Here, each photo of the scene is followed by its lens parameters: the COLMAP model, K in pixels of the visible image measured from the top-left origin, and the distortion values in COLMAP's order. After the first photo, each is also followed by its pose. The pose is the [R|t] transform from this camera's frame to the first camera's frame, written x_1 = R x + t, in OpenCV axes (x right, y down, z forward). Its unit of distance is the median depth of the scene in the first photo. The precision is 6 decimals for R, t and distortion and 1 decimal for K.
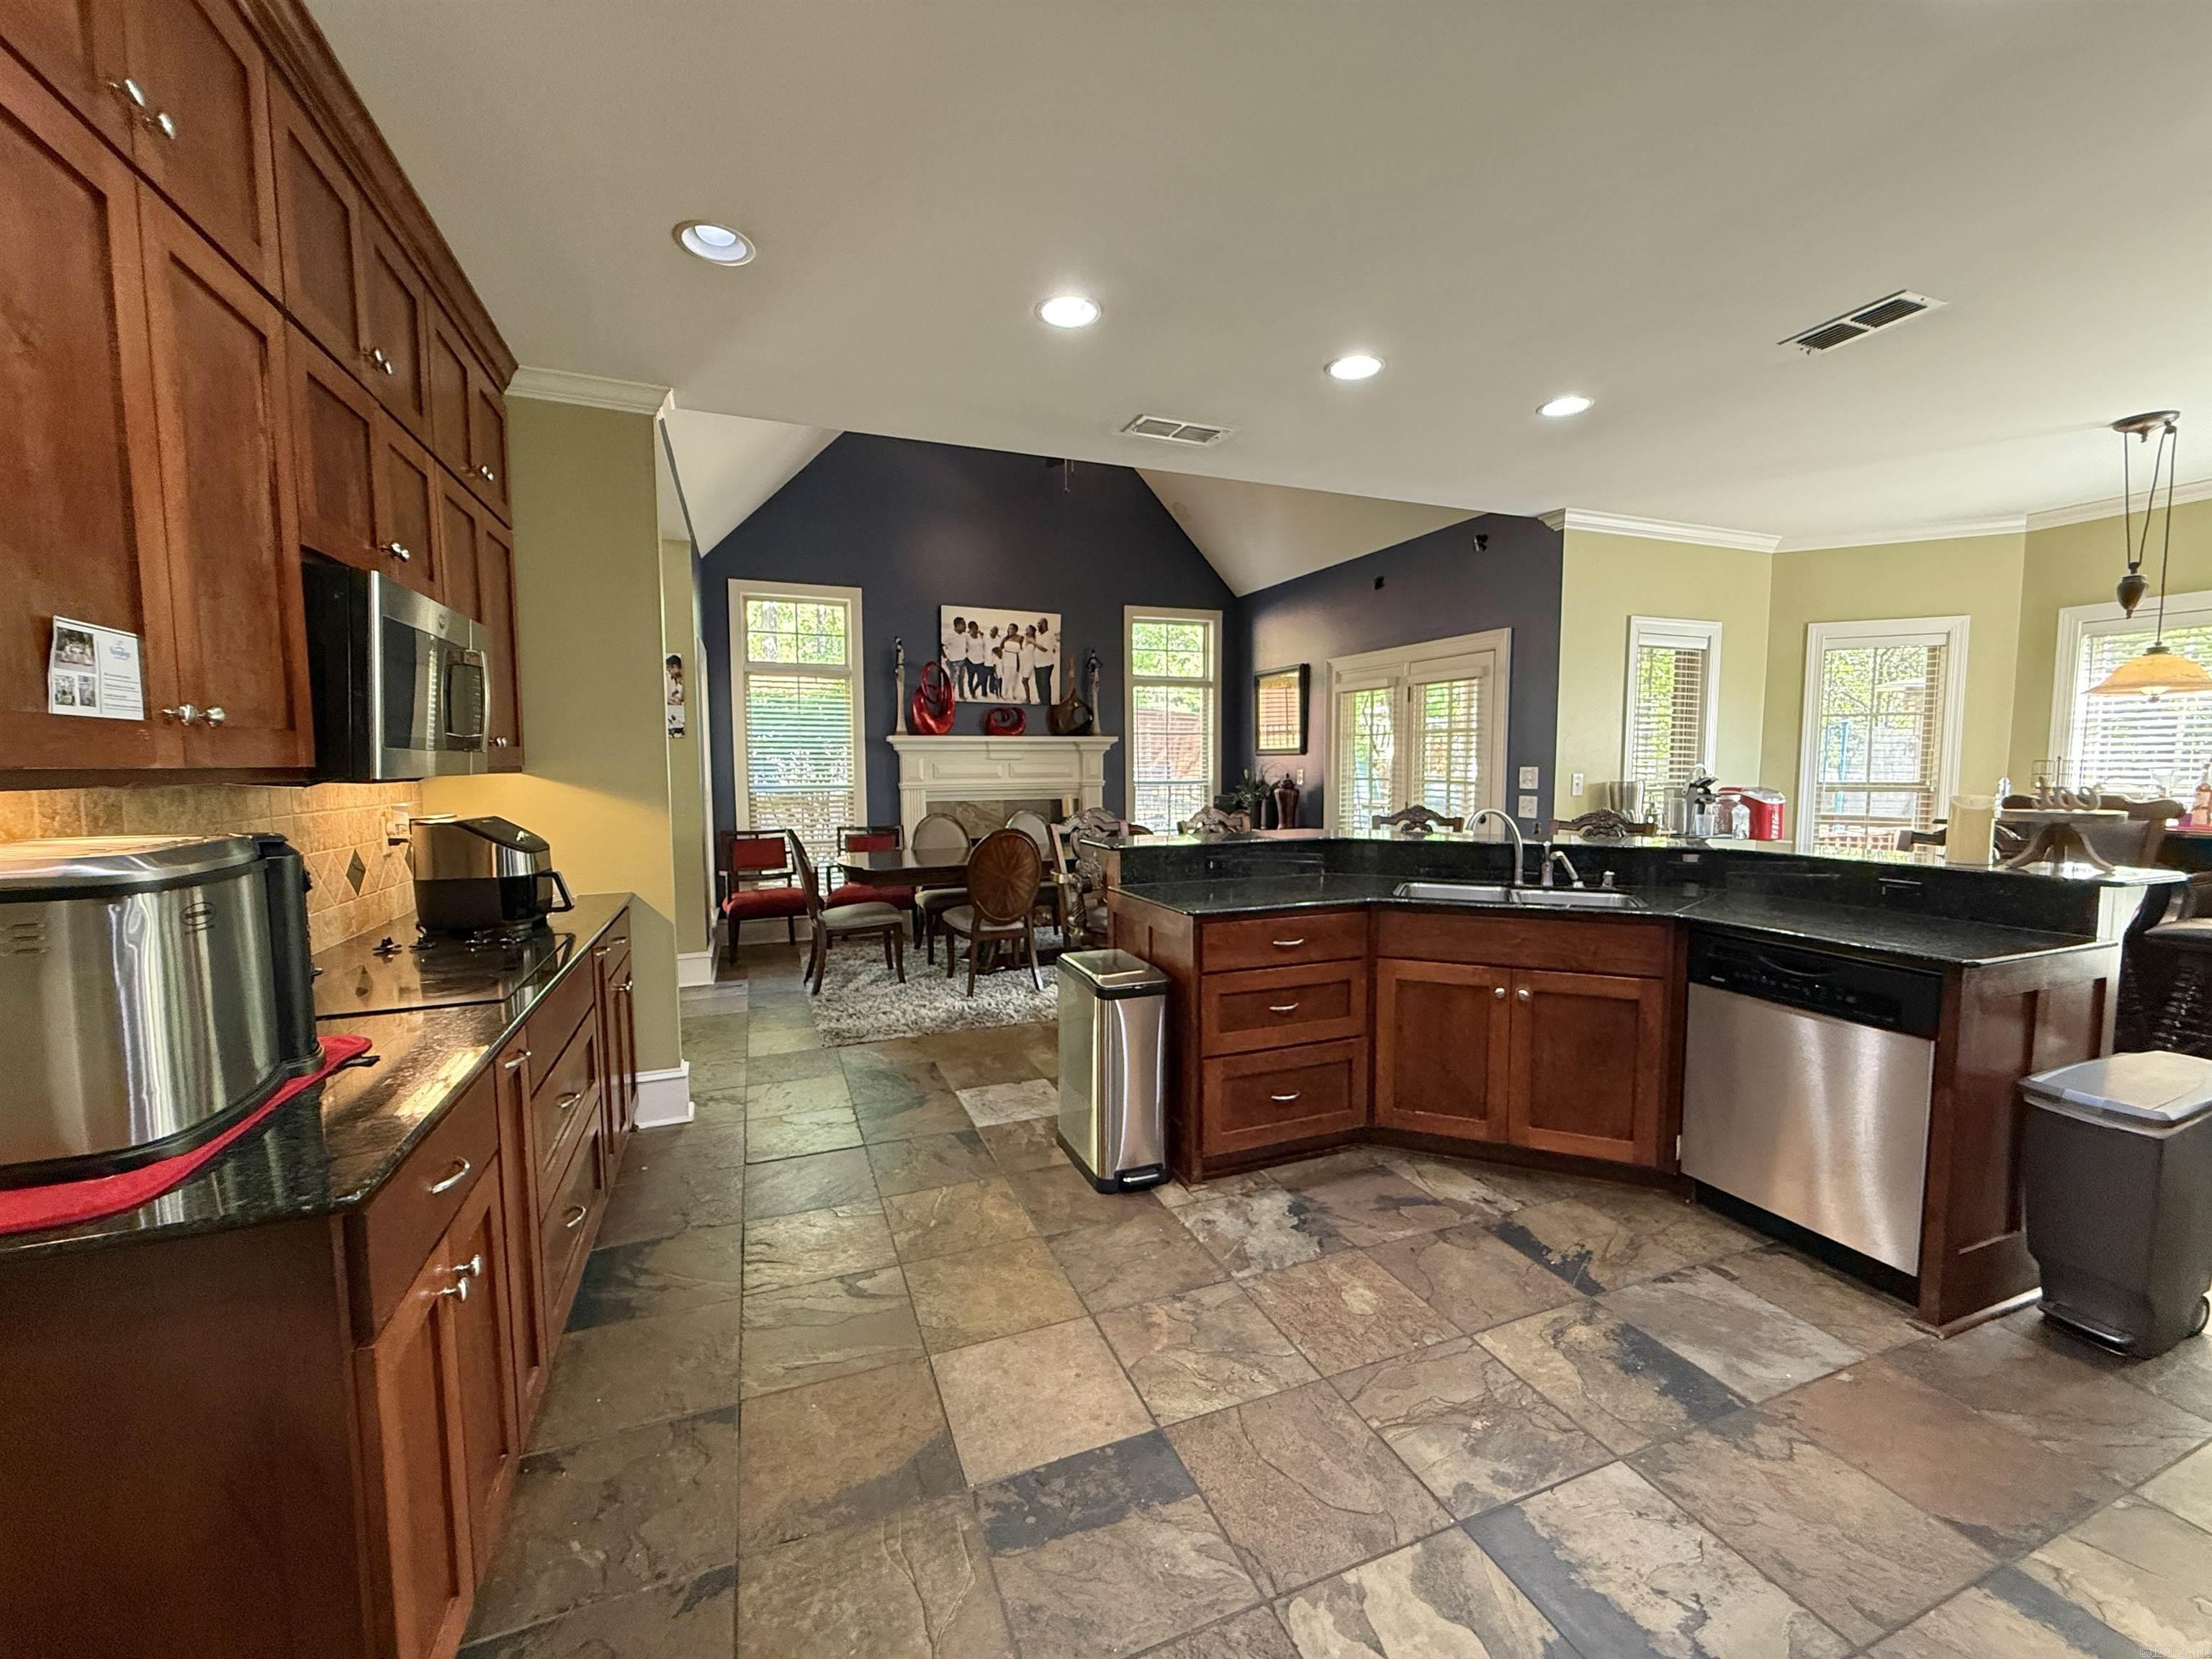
lens RADIAL K [[883.5, 0, 1101.1], [0, 883.5, 828.8], [0, 0, 1]] dist [0.000272, 0.000346]
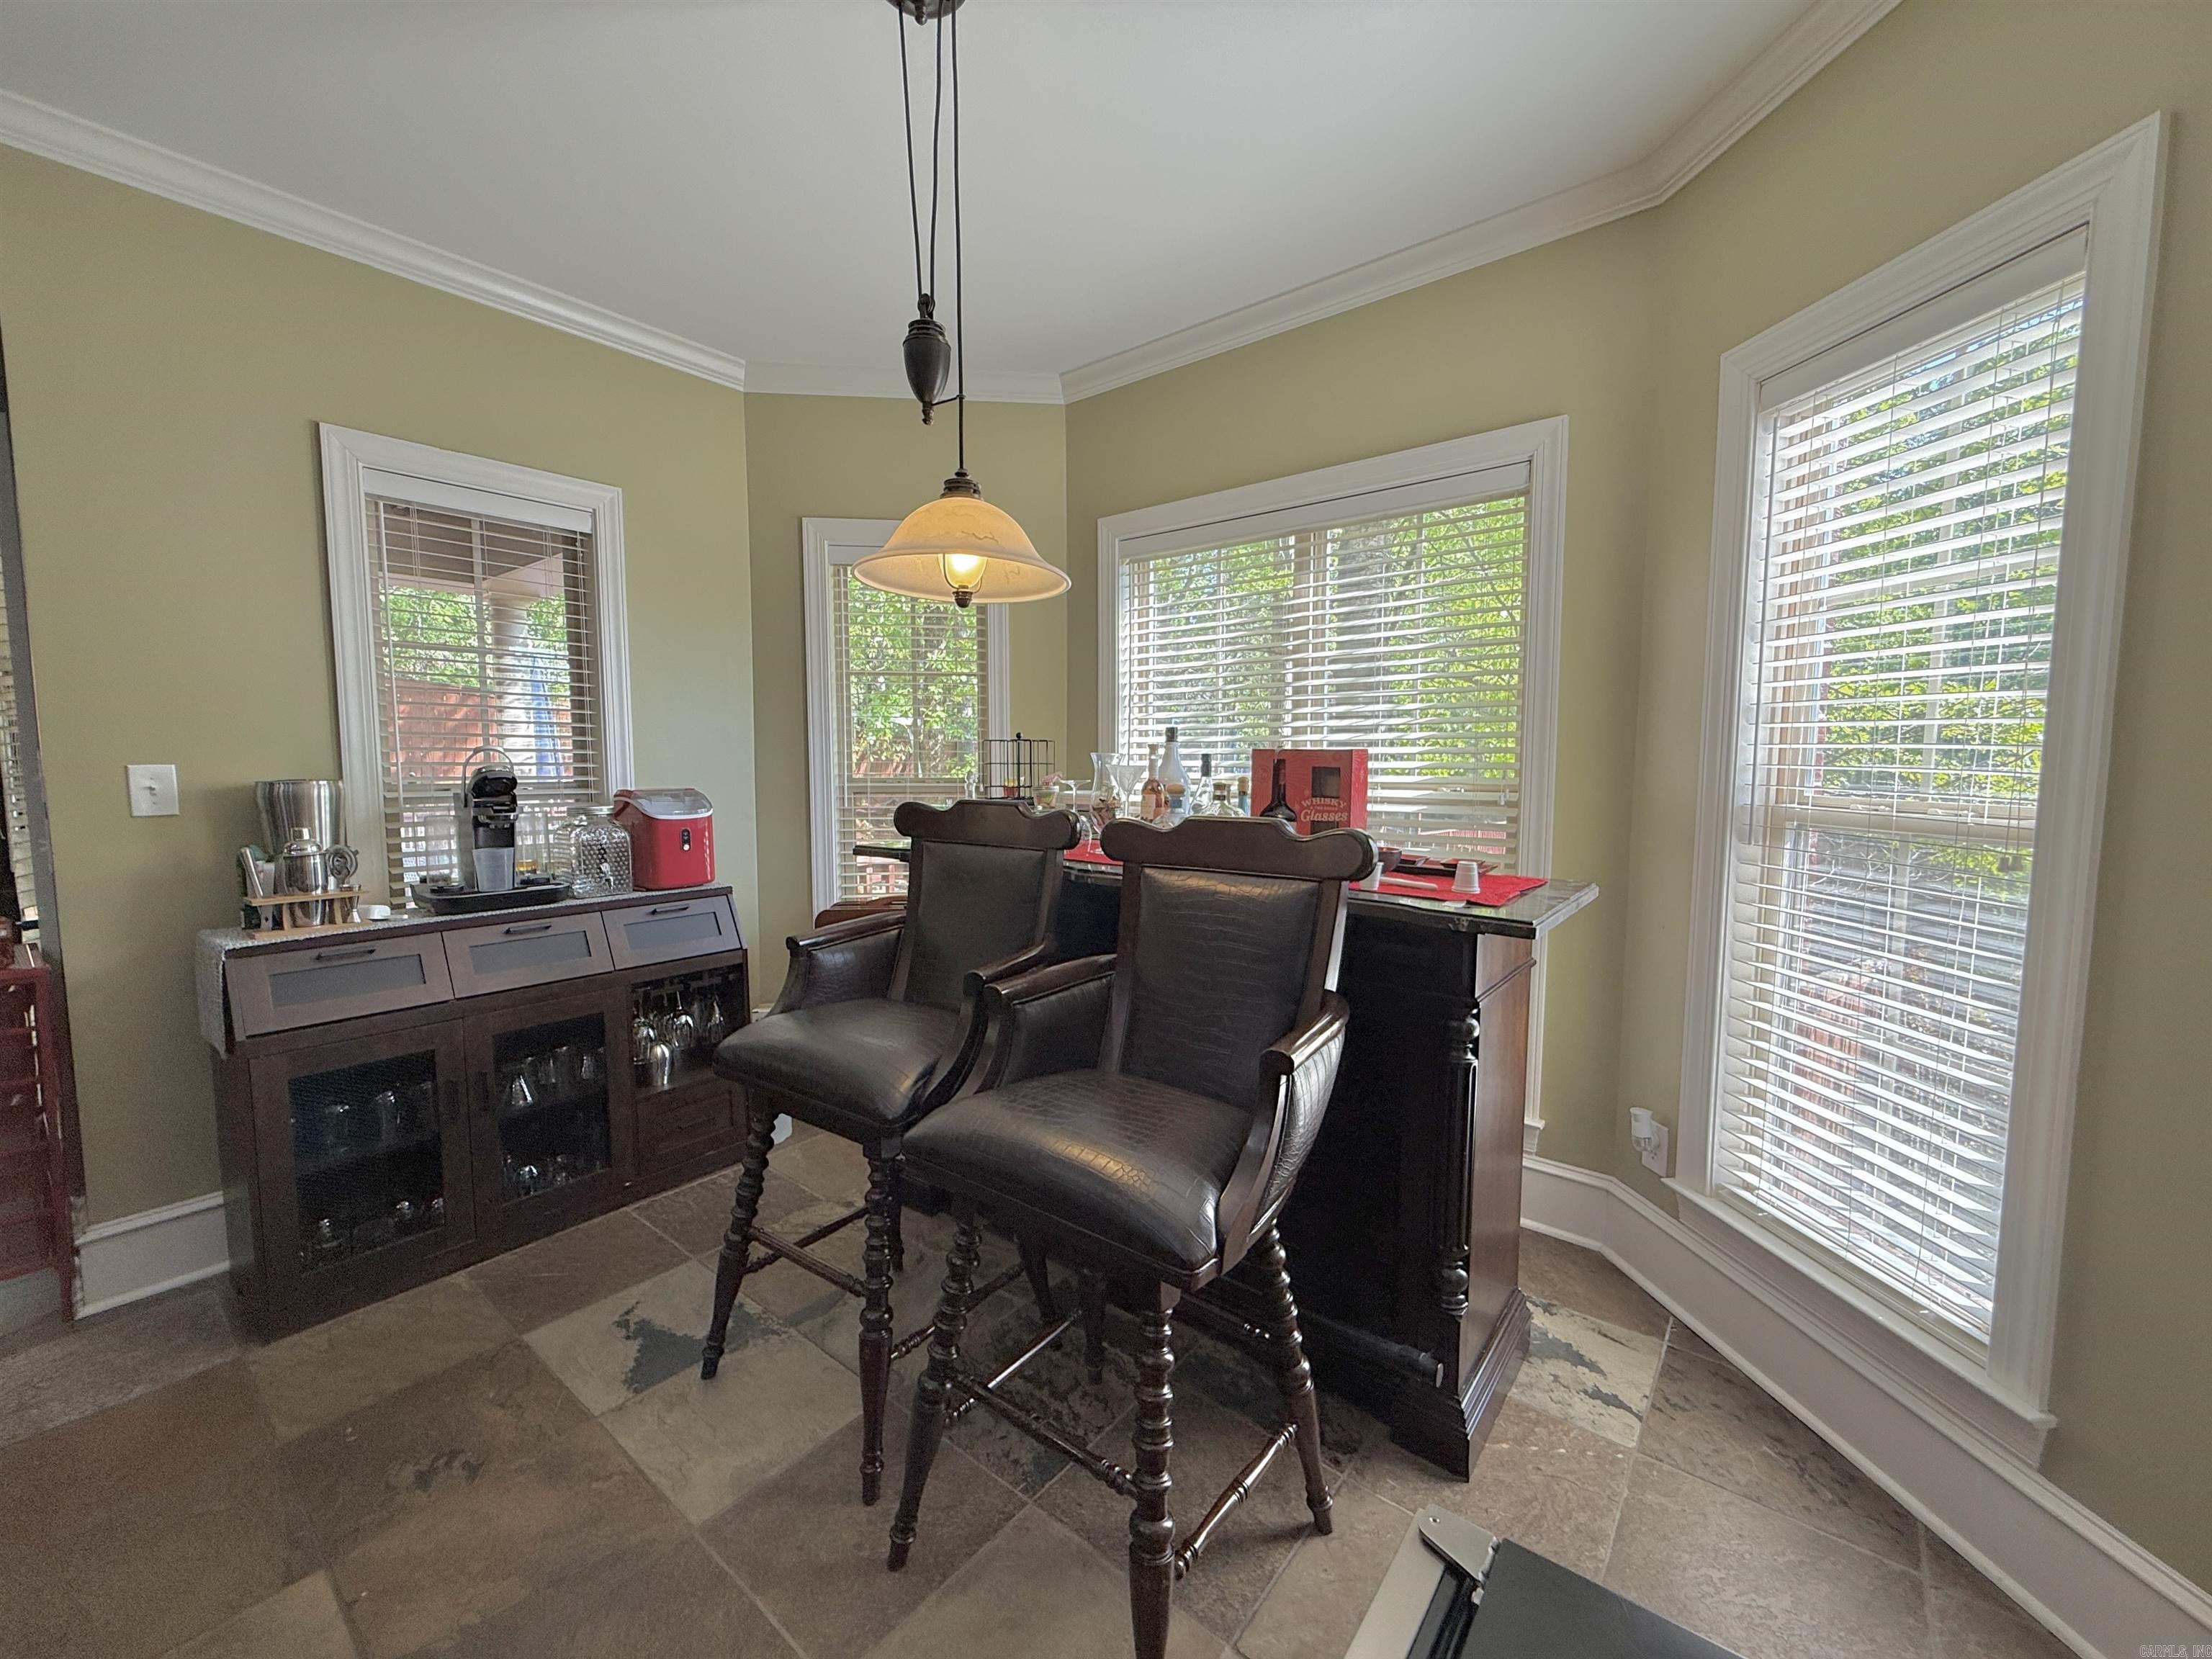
lens RADIAL K [[883.5, 0, 1103.7], [0, 883.5, 824.3], [0, 0, 1]] dist [0.000272, 0.000346]
pose [[0.869165, -0.039216, 0.492965, 0.758618], [0.037737, 0.999204, 0.012952, -0.024408], [-0.493080, 0.007346, 0.869953, 0.421786]]
